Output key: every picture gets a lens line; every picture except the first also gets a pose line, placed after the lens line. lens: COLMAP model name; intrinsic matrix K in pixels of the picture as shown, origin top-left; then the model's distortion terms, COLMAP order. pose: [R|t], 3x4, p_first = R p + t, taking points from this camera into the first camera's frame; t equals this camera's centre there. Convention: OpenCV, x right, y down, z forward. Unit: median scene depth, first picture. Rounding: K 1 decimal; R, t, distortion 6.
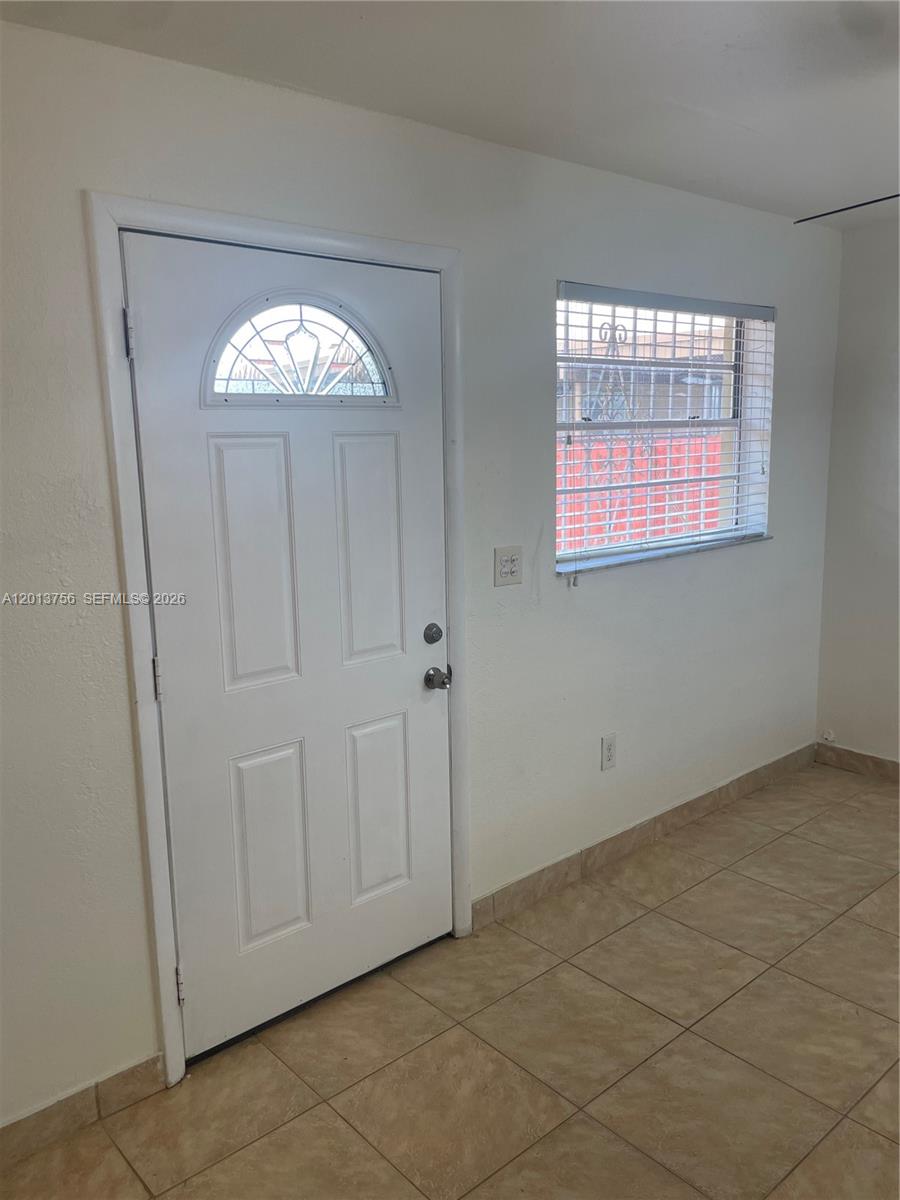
lens RADIAL K [[919.6, 0, 448.3], [0, 919.6, 598.9], [0, 0, 1]] dist [0.084391, -0.117189]
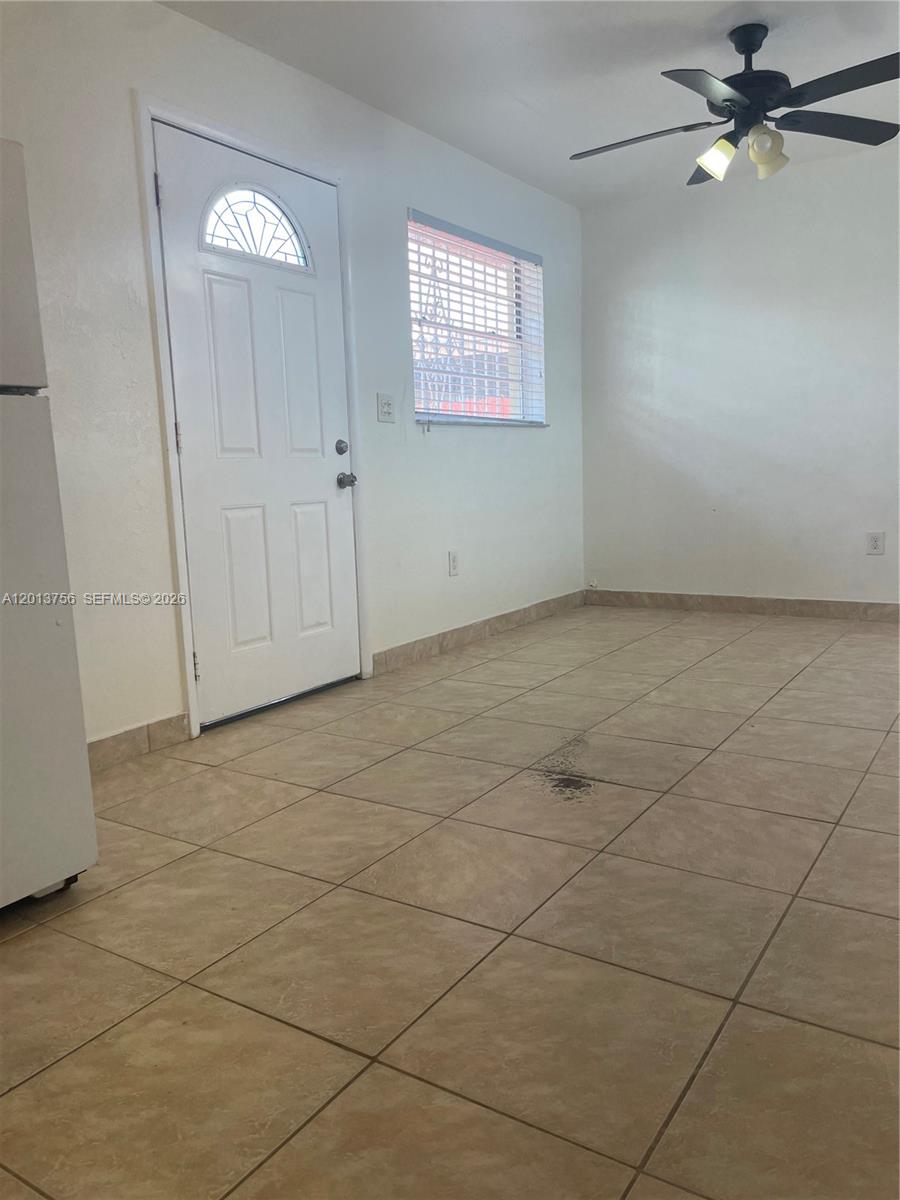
lens RADIAL K [[919.6, 0, 454.2], [0, 919.6, 601.5], [0, 0, 1]] dist [0.084391, -0.117189]
pose [[0.961175, -0.049482, 0.271466, -0.261904], [0.060233, 0.997690, -0.031413, 0.350246], [-0.269285, 0.046545, 0.961935, -0.409048]]
